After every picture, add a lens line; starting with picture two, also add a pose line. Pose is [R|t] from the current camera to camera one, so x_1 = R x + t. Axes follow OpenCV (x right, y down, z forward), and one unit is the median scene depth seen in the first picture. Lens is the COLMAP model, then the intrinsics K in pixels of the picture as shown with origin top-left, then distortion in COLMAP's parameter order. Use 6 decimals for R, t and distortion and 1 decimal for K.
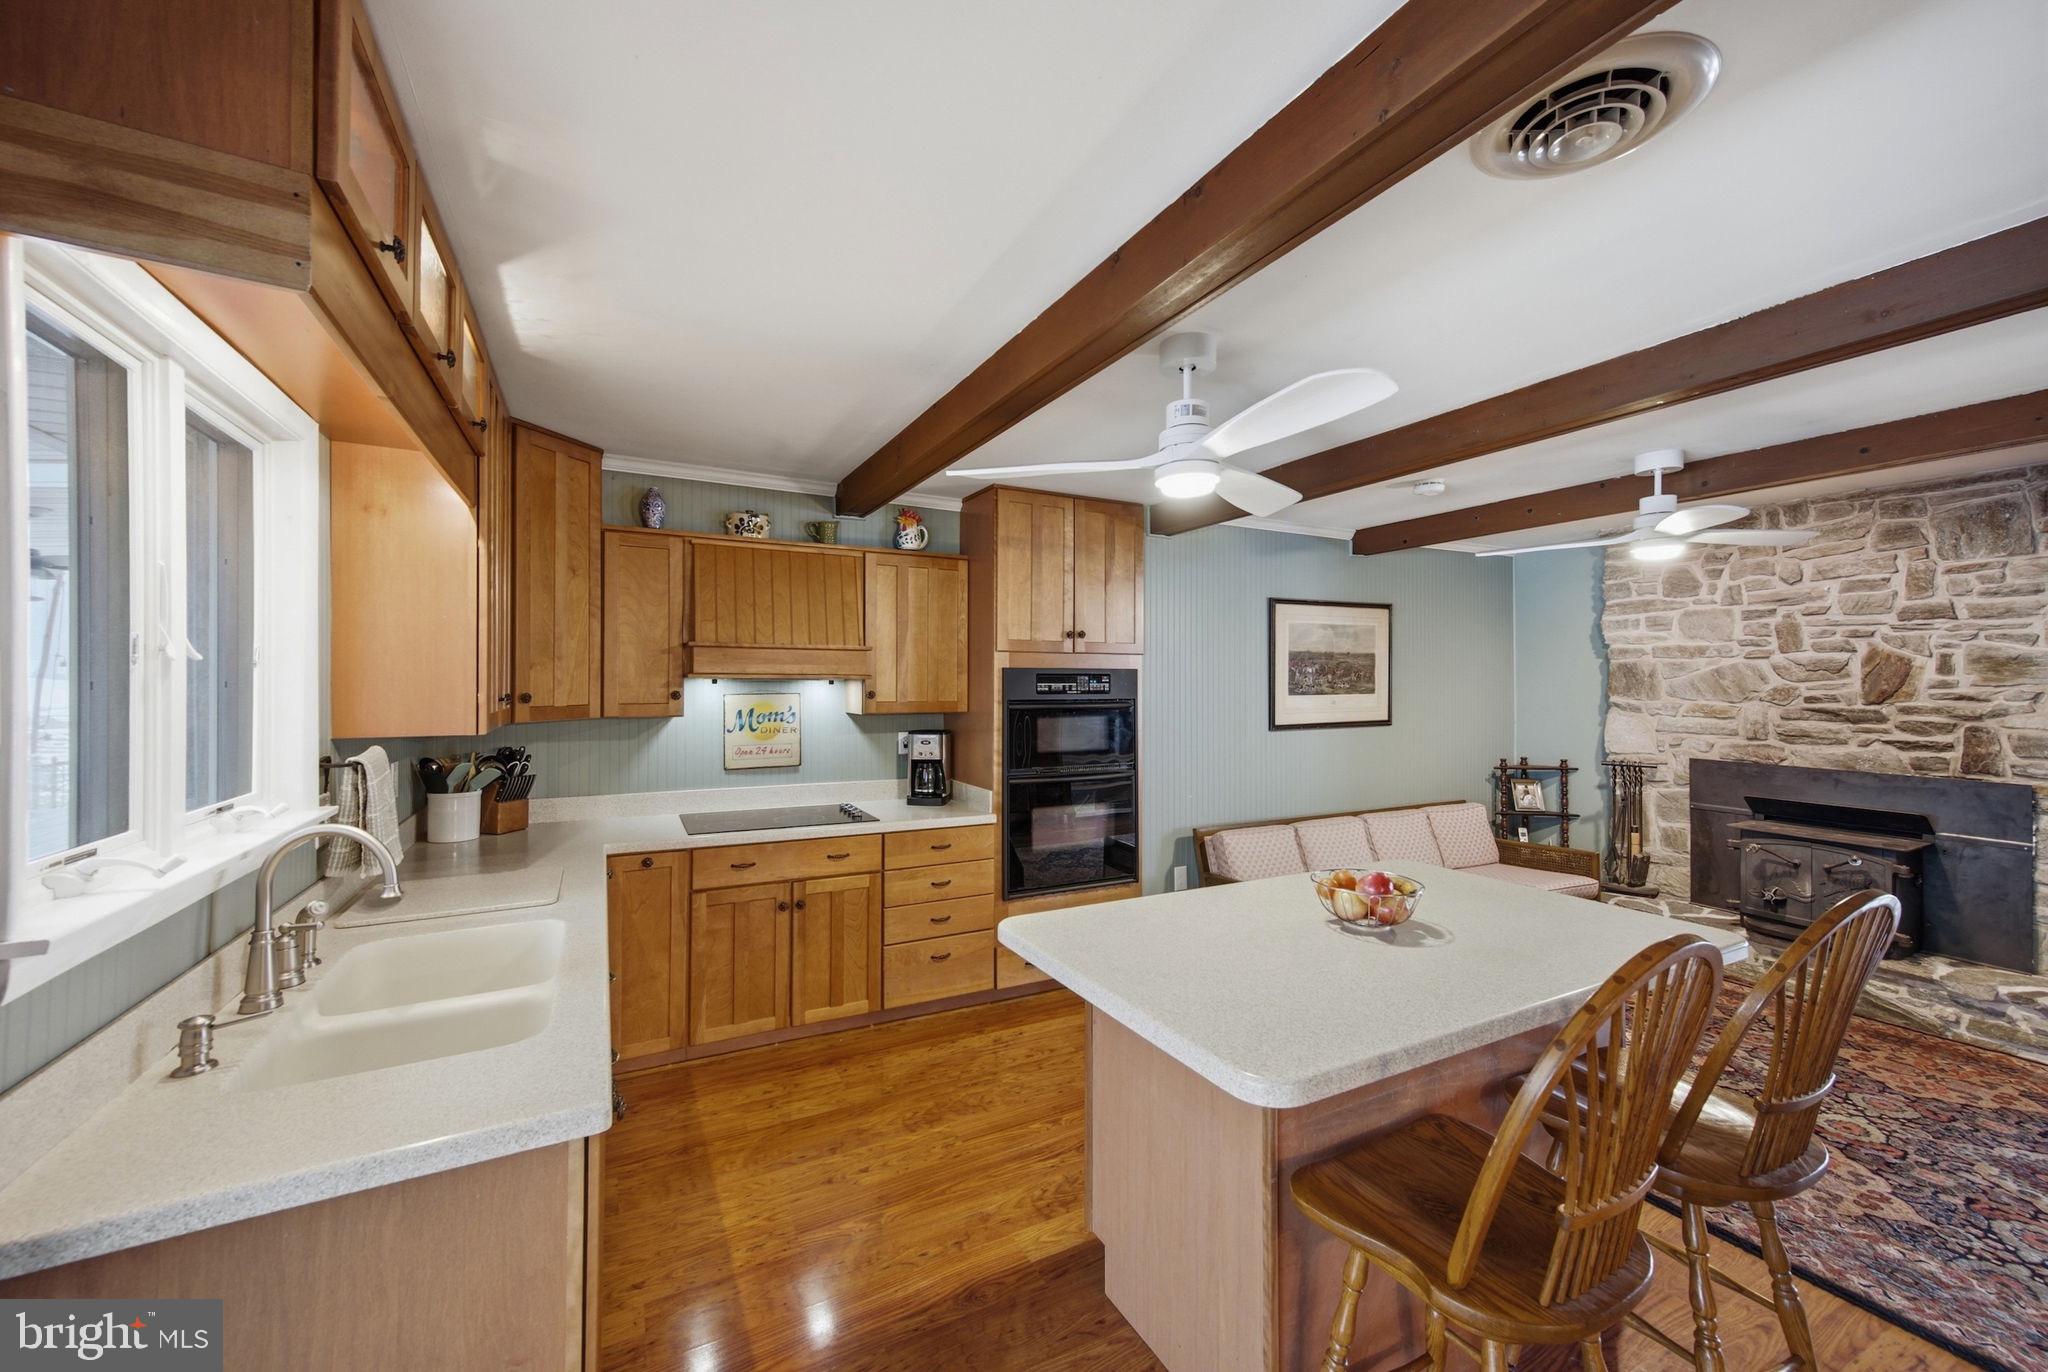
lens RADIAL K [[794.6, 0, 1017.3], [0, 794.6, 675.6], [0, 0, 1]] dist [0.016628, 0.001770]
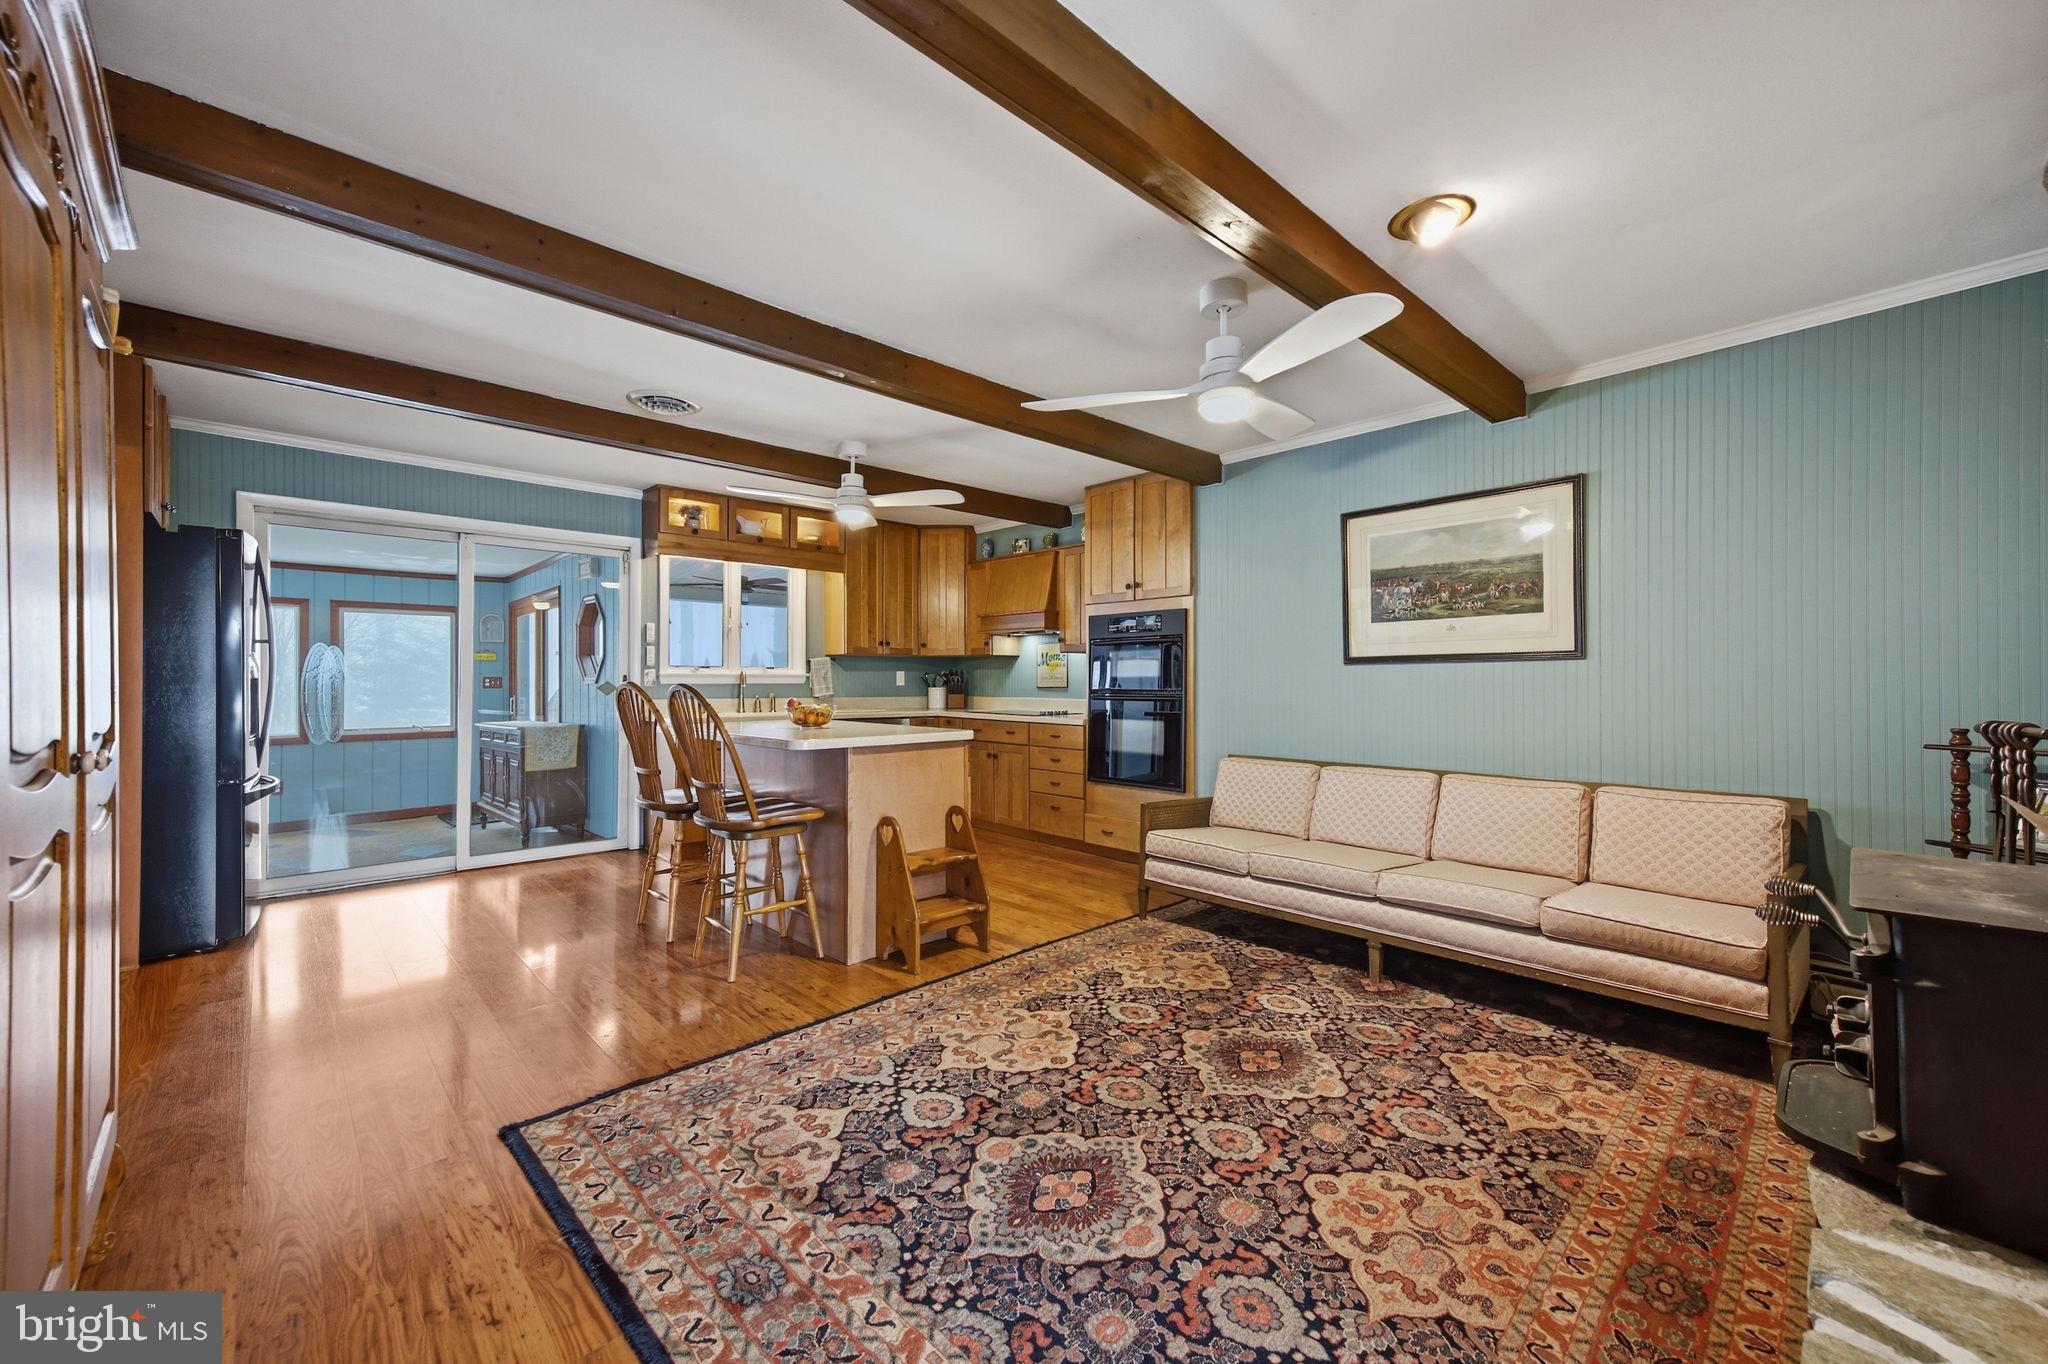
lens RADIAL K [[794.6, 0, 1019.0], [0, 794.6, 668.9], [0, 0, 1]] dist [0.016628, 0.001770]
pose [[0.270520, -0.014483, -0.962605, 1.271881], [0.009436, 0.999879, -0.012392, 0.097355], [0.962668, -0.005731, 0.270624, 0.486226]]
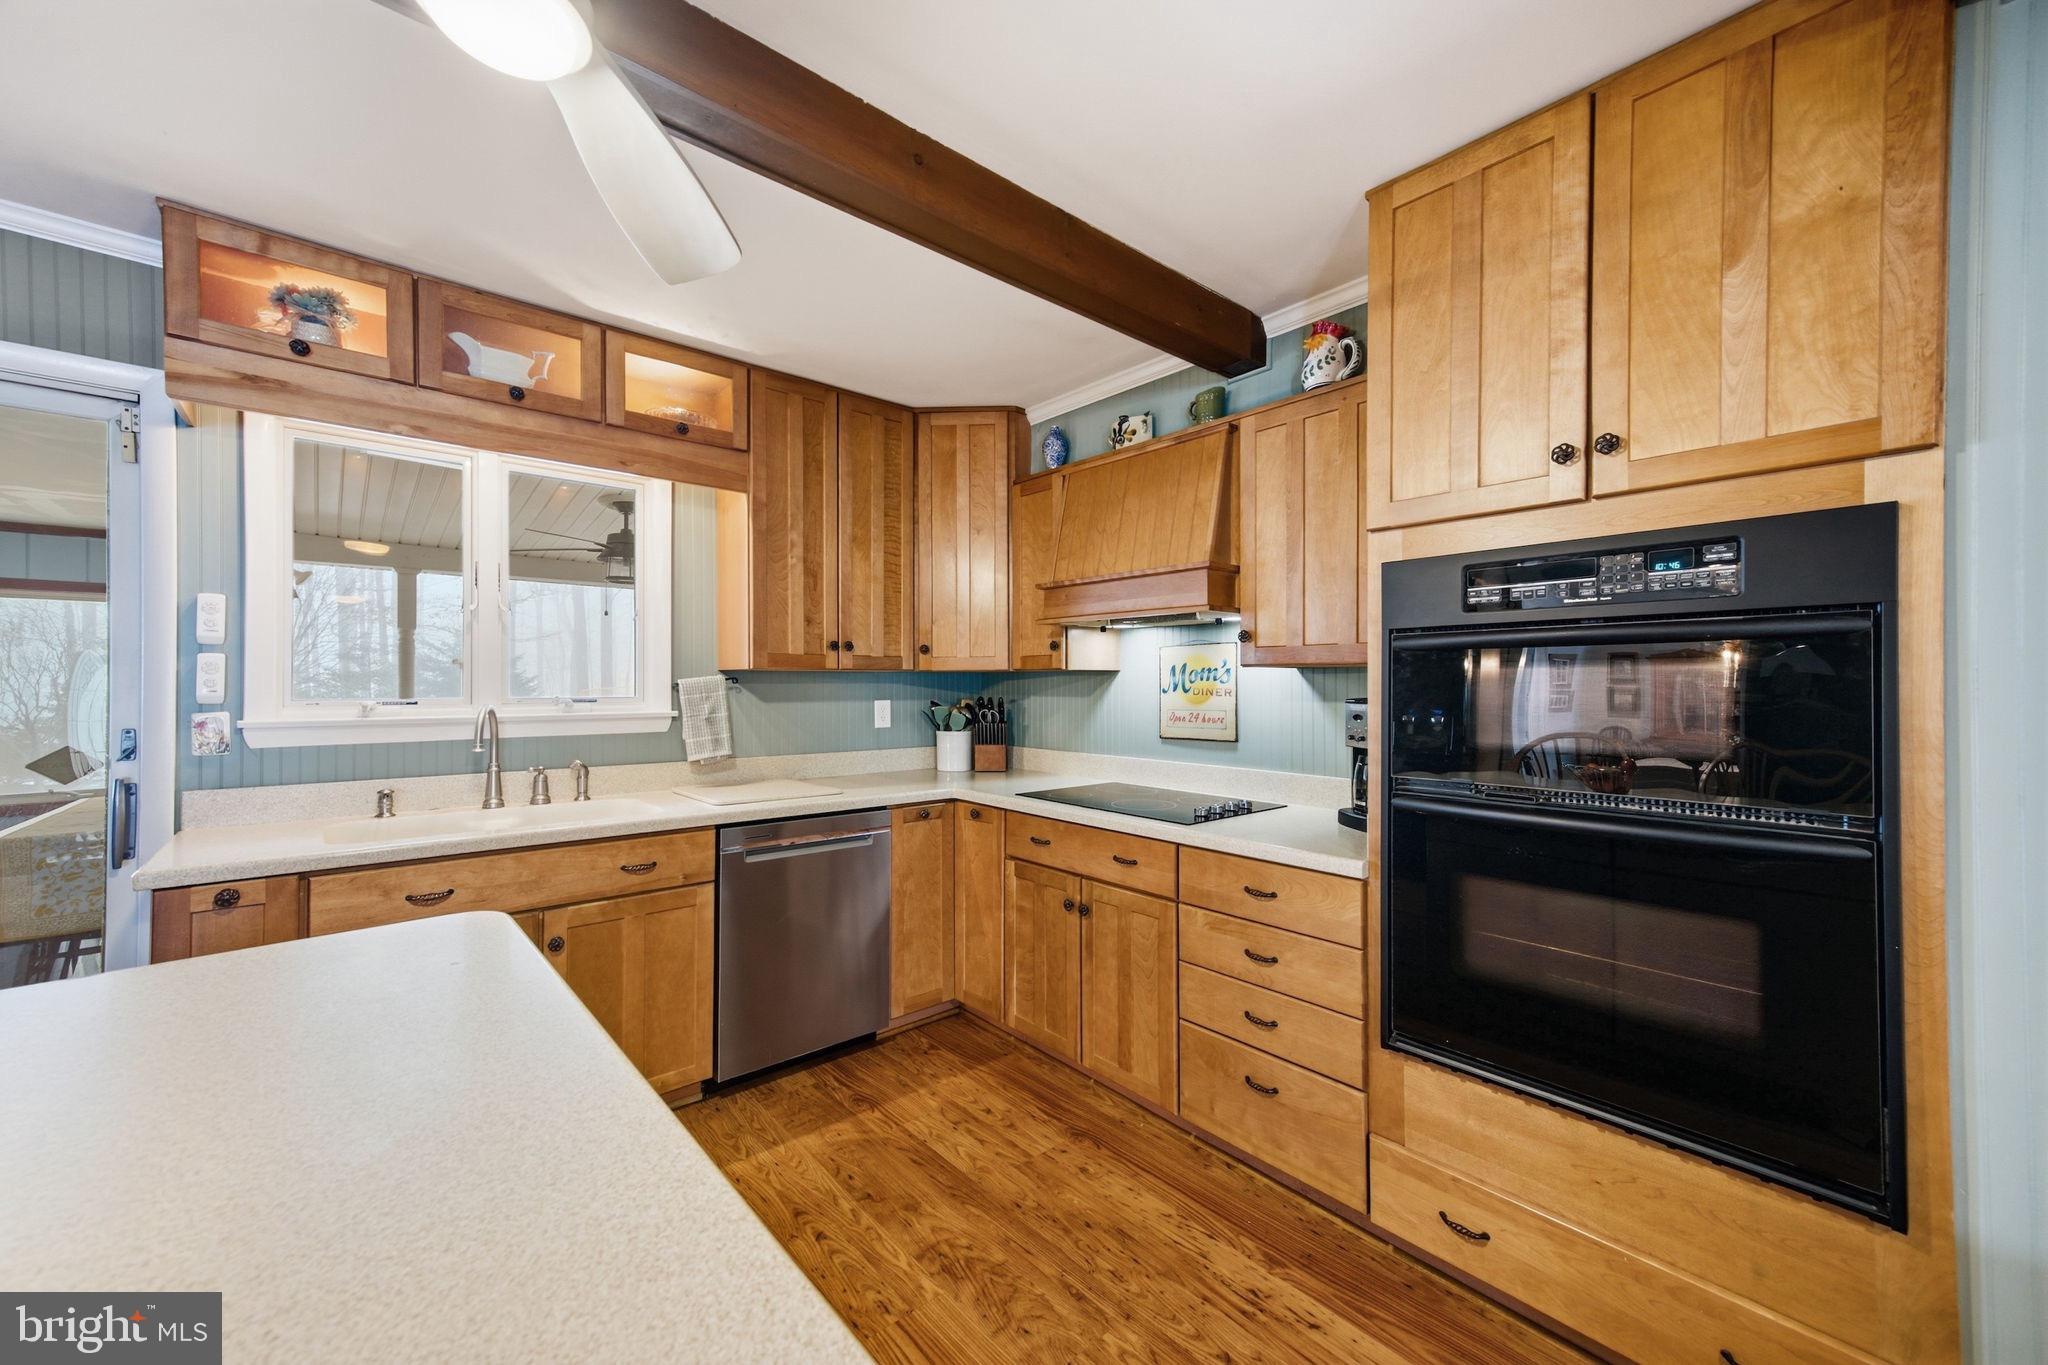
lens RADIAL K [[794.6, 0, 1015.6], [0, 794.6, 680.9], [0, 0, 1]] dist [0.016628, 0.001770]
pose [[0.233287, -0.005136, -0.972394, 0.391569], [0.010753, 0.999939, -0.002702, 0.058957], [0.972349, -0.009826, 0.233328, 0.652636]]
